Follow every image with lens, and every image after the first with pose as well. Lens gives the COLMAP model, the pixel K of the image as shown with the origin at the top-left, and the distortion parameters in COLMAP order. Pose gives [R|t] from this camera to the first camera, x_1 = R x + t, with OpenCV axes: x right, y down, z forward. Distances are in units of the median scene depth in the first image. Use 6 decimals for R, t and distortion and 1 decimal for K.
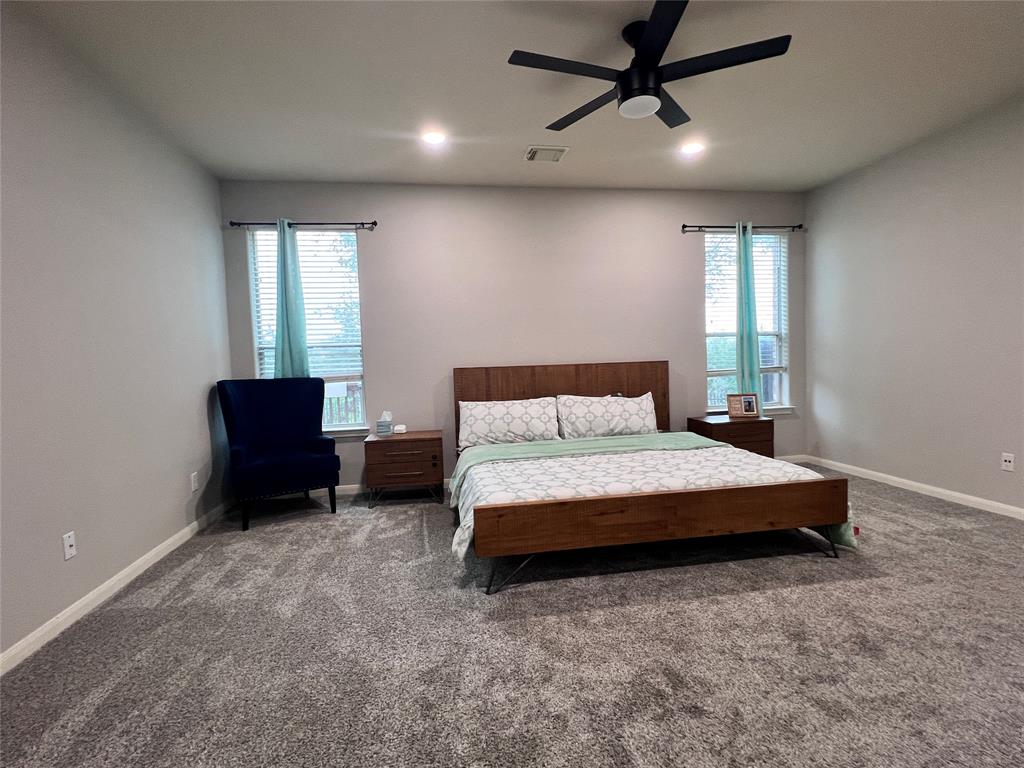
lens RADIAL K [[496.9, 0, 512.0], [0, 496.9, 384.0], [0, 0, 1]] dist [-0.003971, -0.000238]
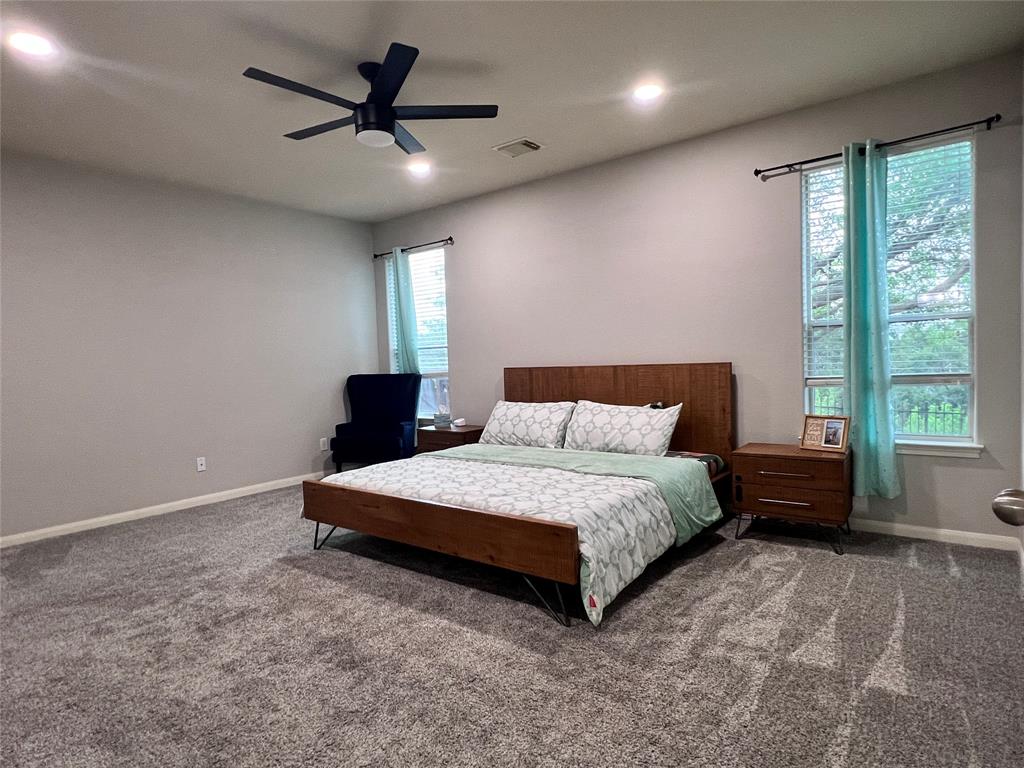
lens RADIAL K [[584.9, 0, 512.0], [0, 584.9, 384.0], [0, 0, 1]] dist [-0.002414, -0.000774]
pose [[0.678459, 0.038519, -0.733627, 0.821870], [-0.022652, 0.999246, 0.031517, -0.039230], [0.734289, -0.004765, 0.678821, 0.201668]]
